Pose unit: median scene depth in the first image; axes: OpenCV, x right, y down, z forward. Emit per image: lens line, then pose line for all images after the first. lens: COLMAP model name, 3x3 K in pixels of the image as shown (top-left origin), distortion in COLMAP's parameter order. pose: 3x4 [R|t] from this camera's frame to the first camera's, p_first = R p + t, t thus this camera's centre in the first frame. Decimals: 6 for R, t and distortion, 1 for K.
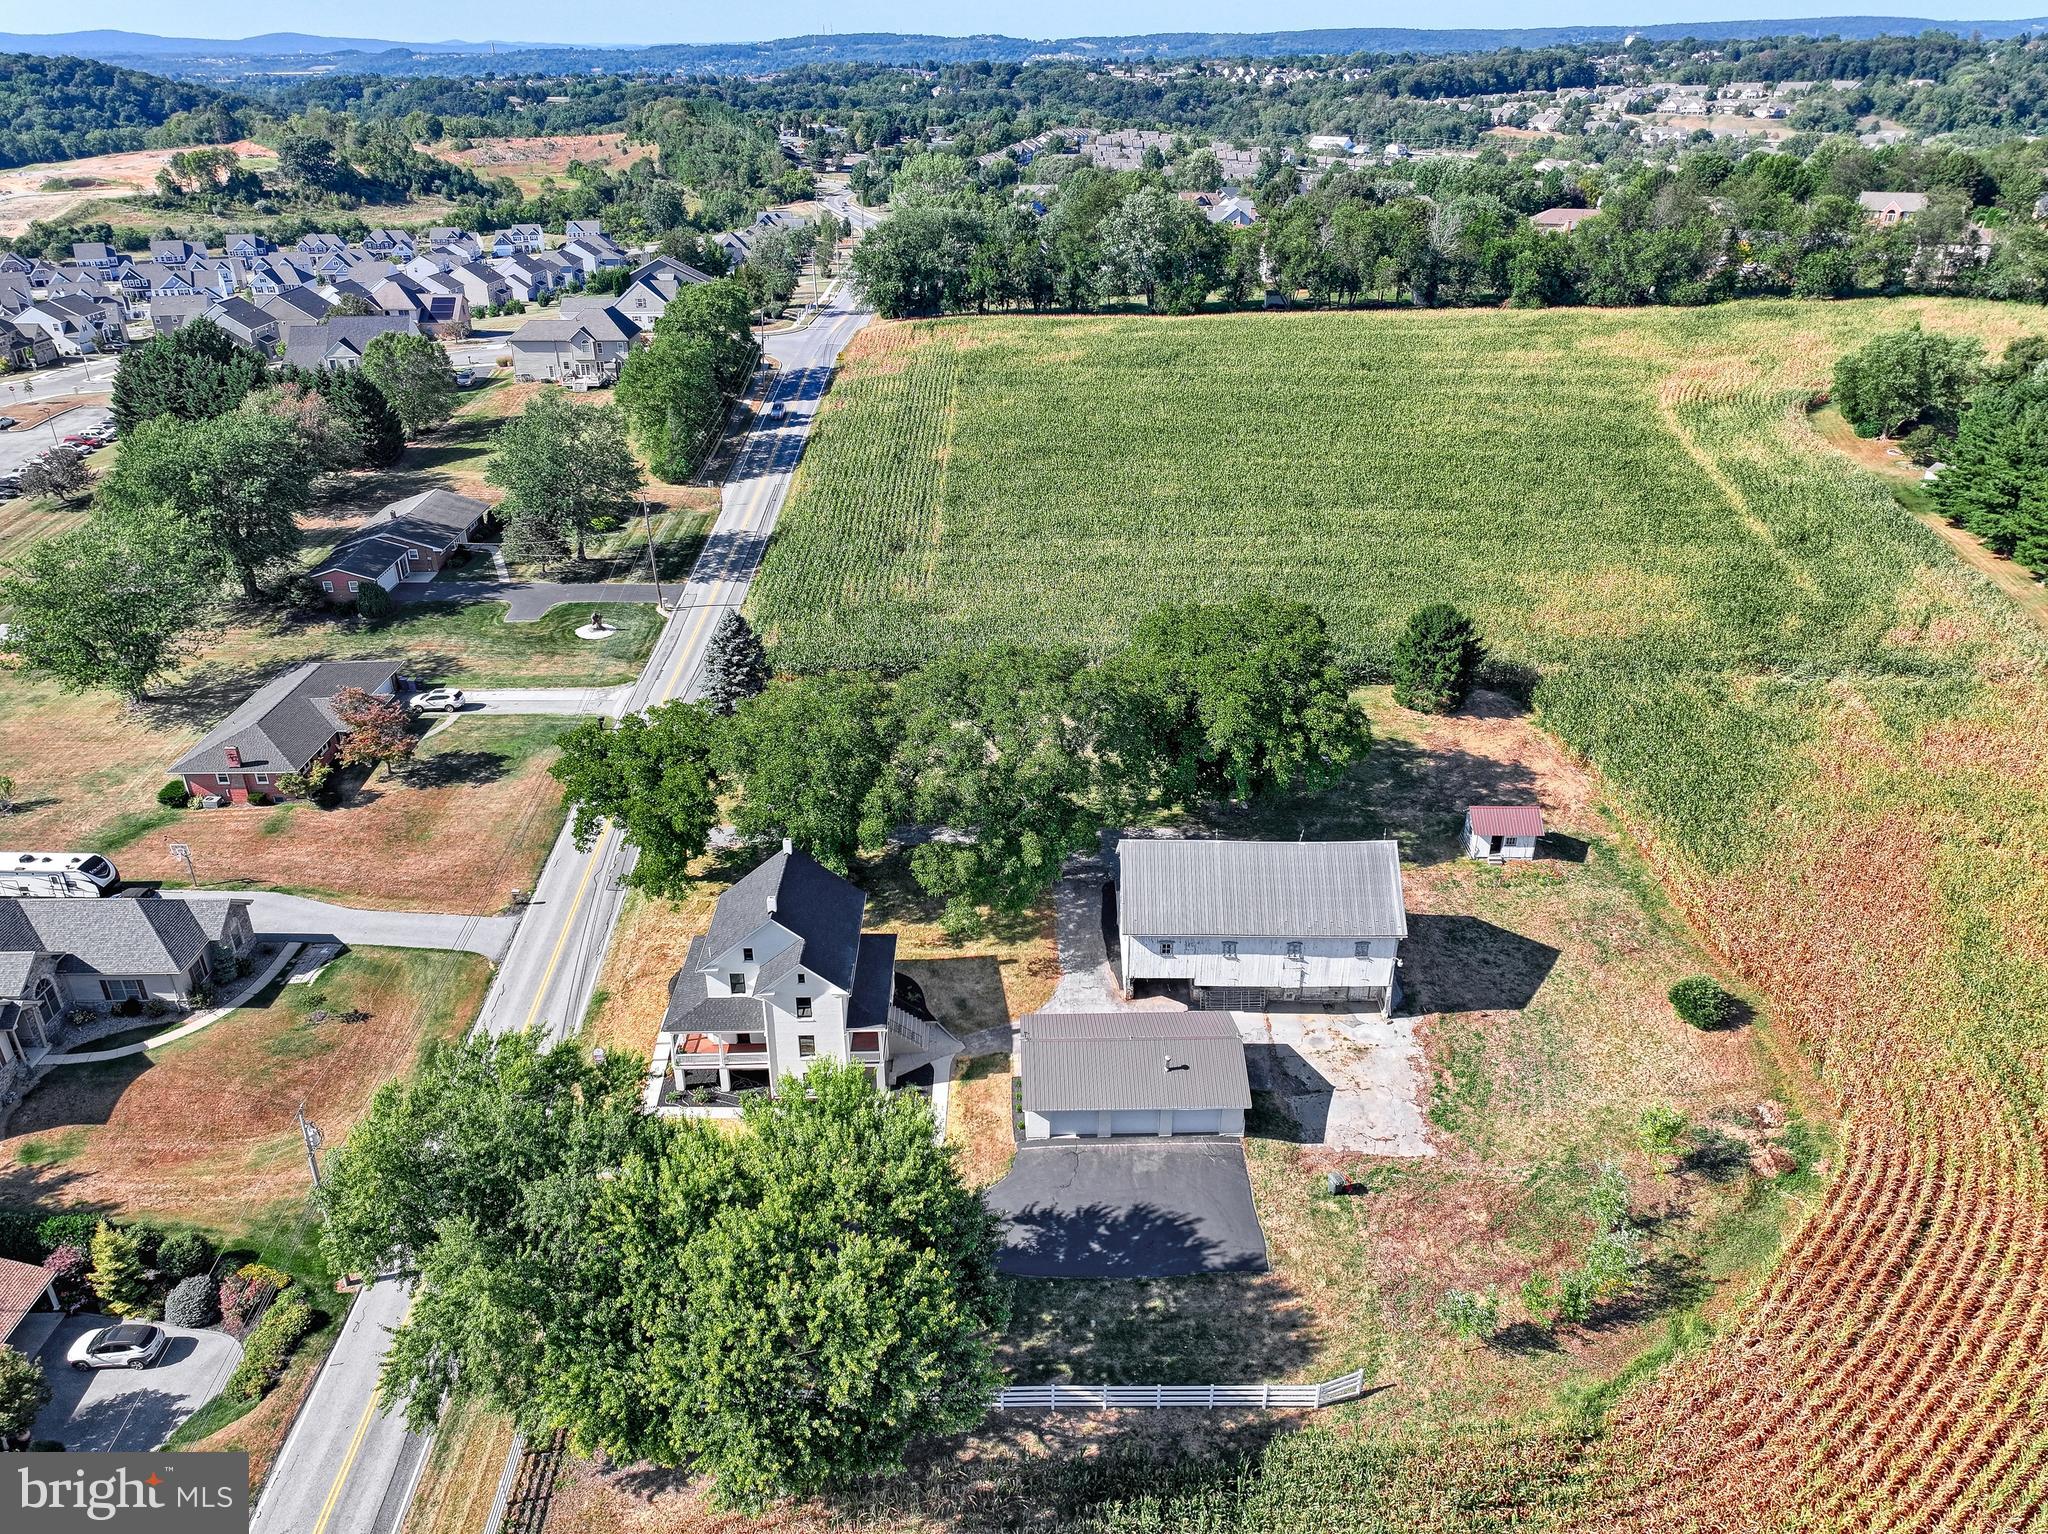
lens RADIAL K [[1438.8, 0, 1024.0], [0, 1438.8, 767.0], [0, 0, 1]] dist [-0.004612, 0.023893]
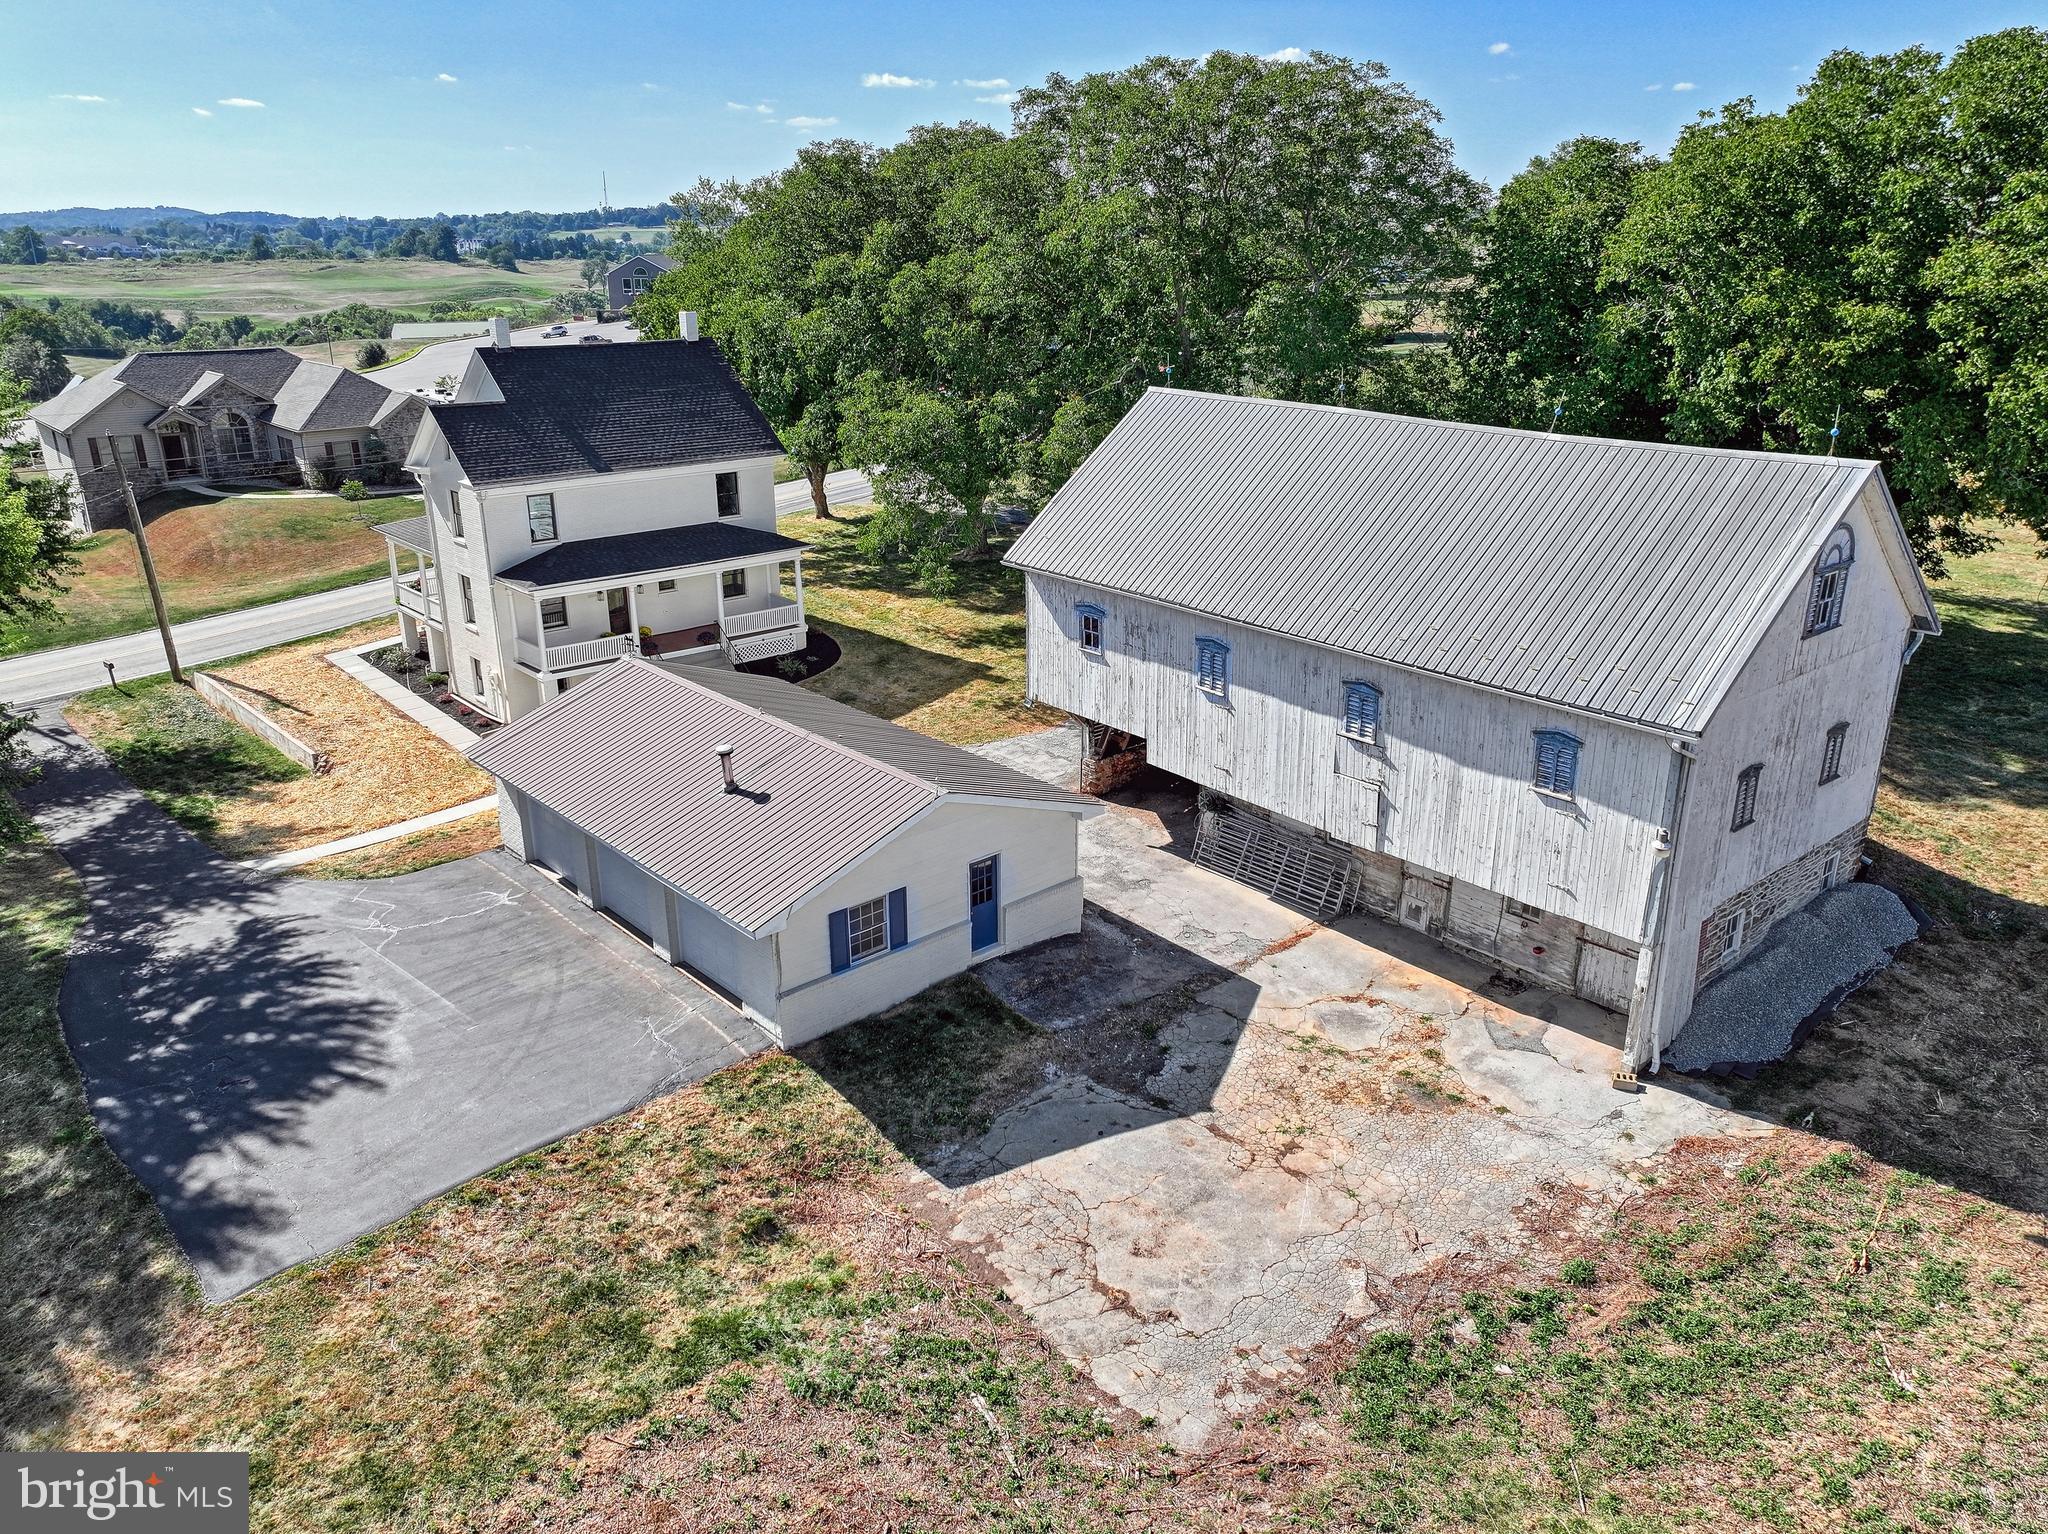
lens RADIAL K [[1439.0, 0, 1024.0], [0, 1439.0, 767.0], [0, 0, 1]] dist [-0.002783, 0.022181]
pose [[0.653978, 0.263325, -0.709206, 0.252703], [-0.340760, 0.939513, 0.034613, 0.105230], [0.675422, 0.219033, 0.704151, 0.499087]]
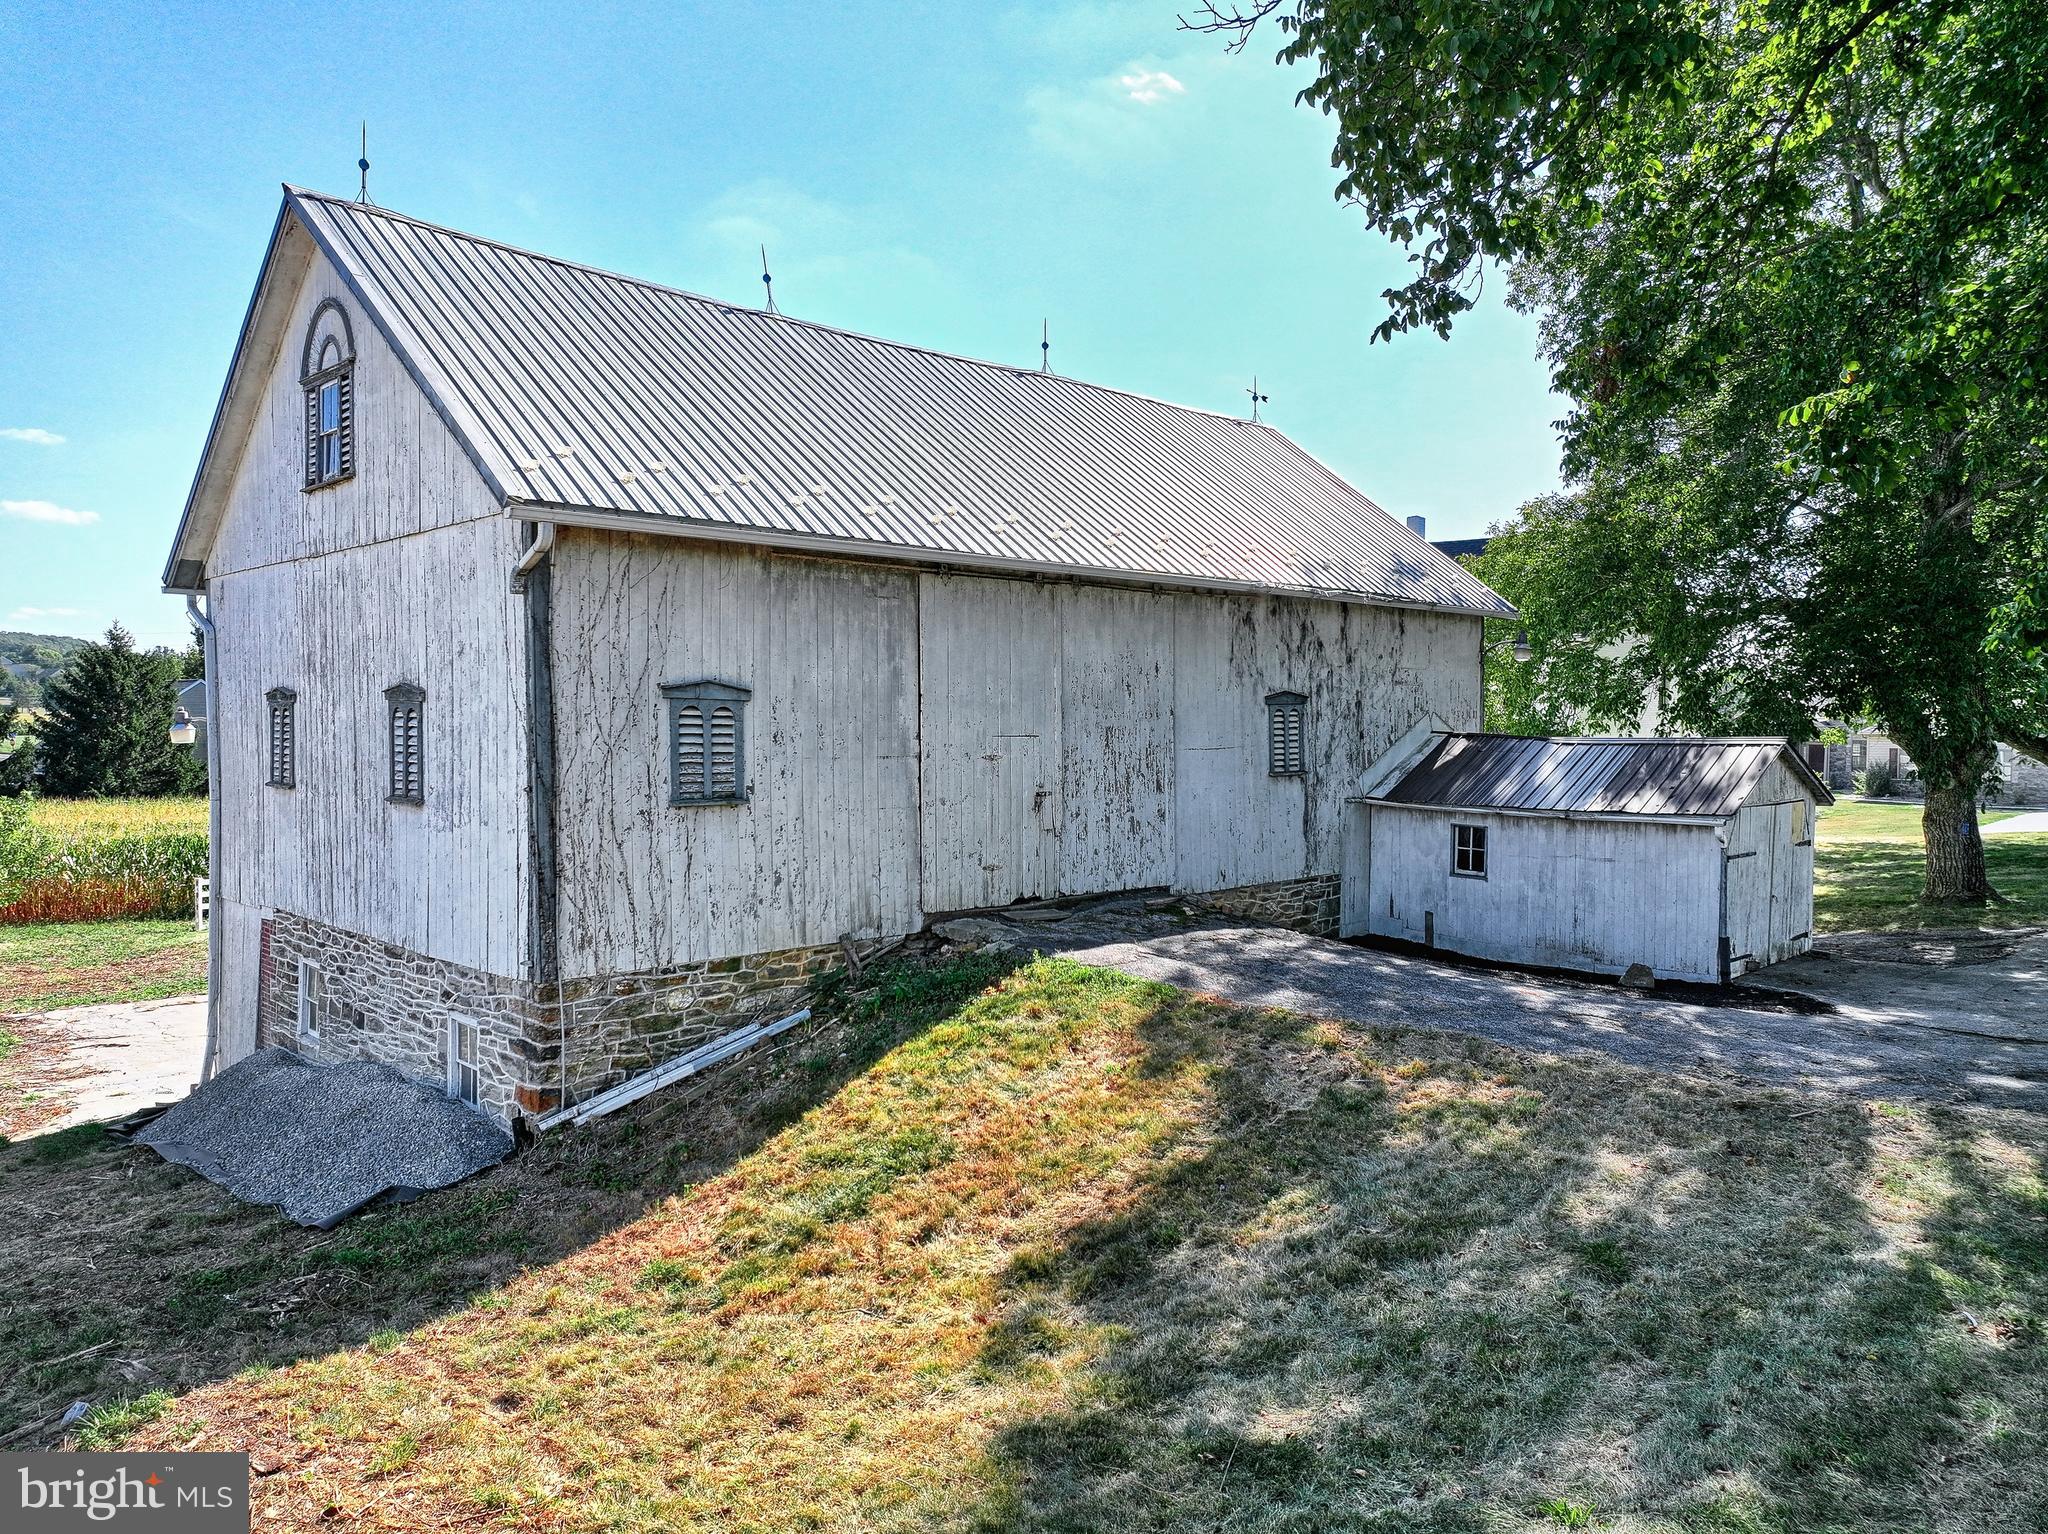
lens RADIAL K [[1439.0, 0, 1024.0], [0, 1439.0, 767.0], [0, 0, 1]] dist [-0.002783, 0.022181]
pose [[-0.702829, 0.024901, -0.710923, 0.223222], [-0.321527, 0.880356, 0.348702, 0.017739], [0.634549, 0.473659, -0.610734, 0.829702]]
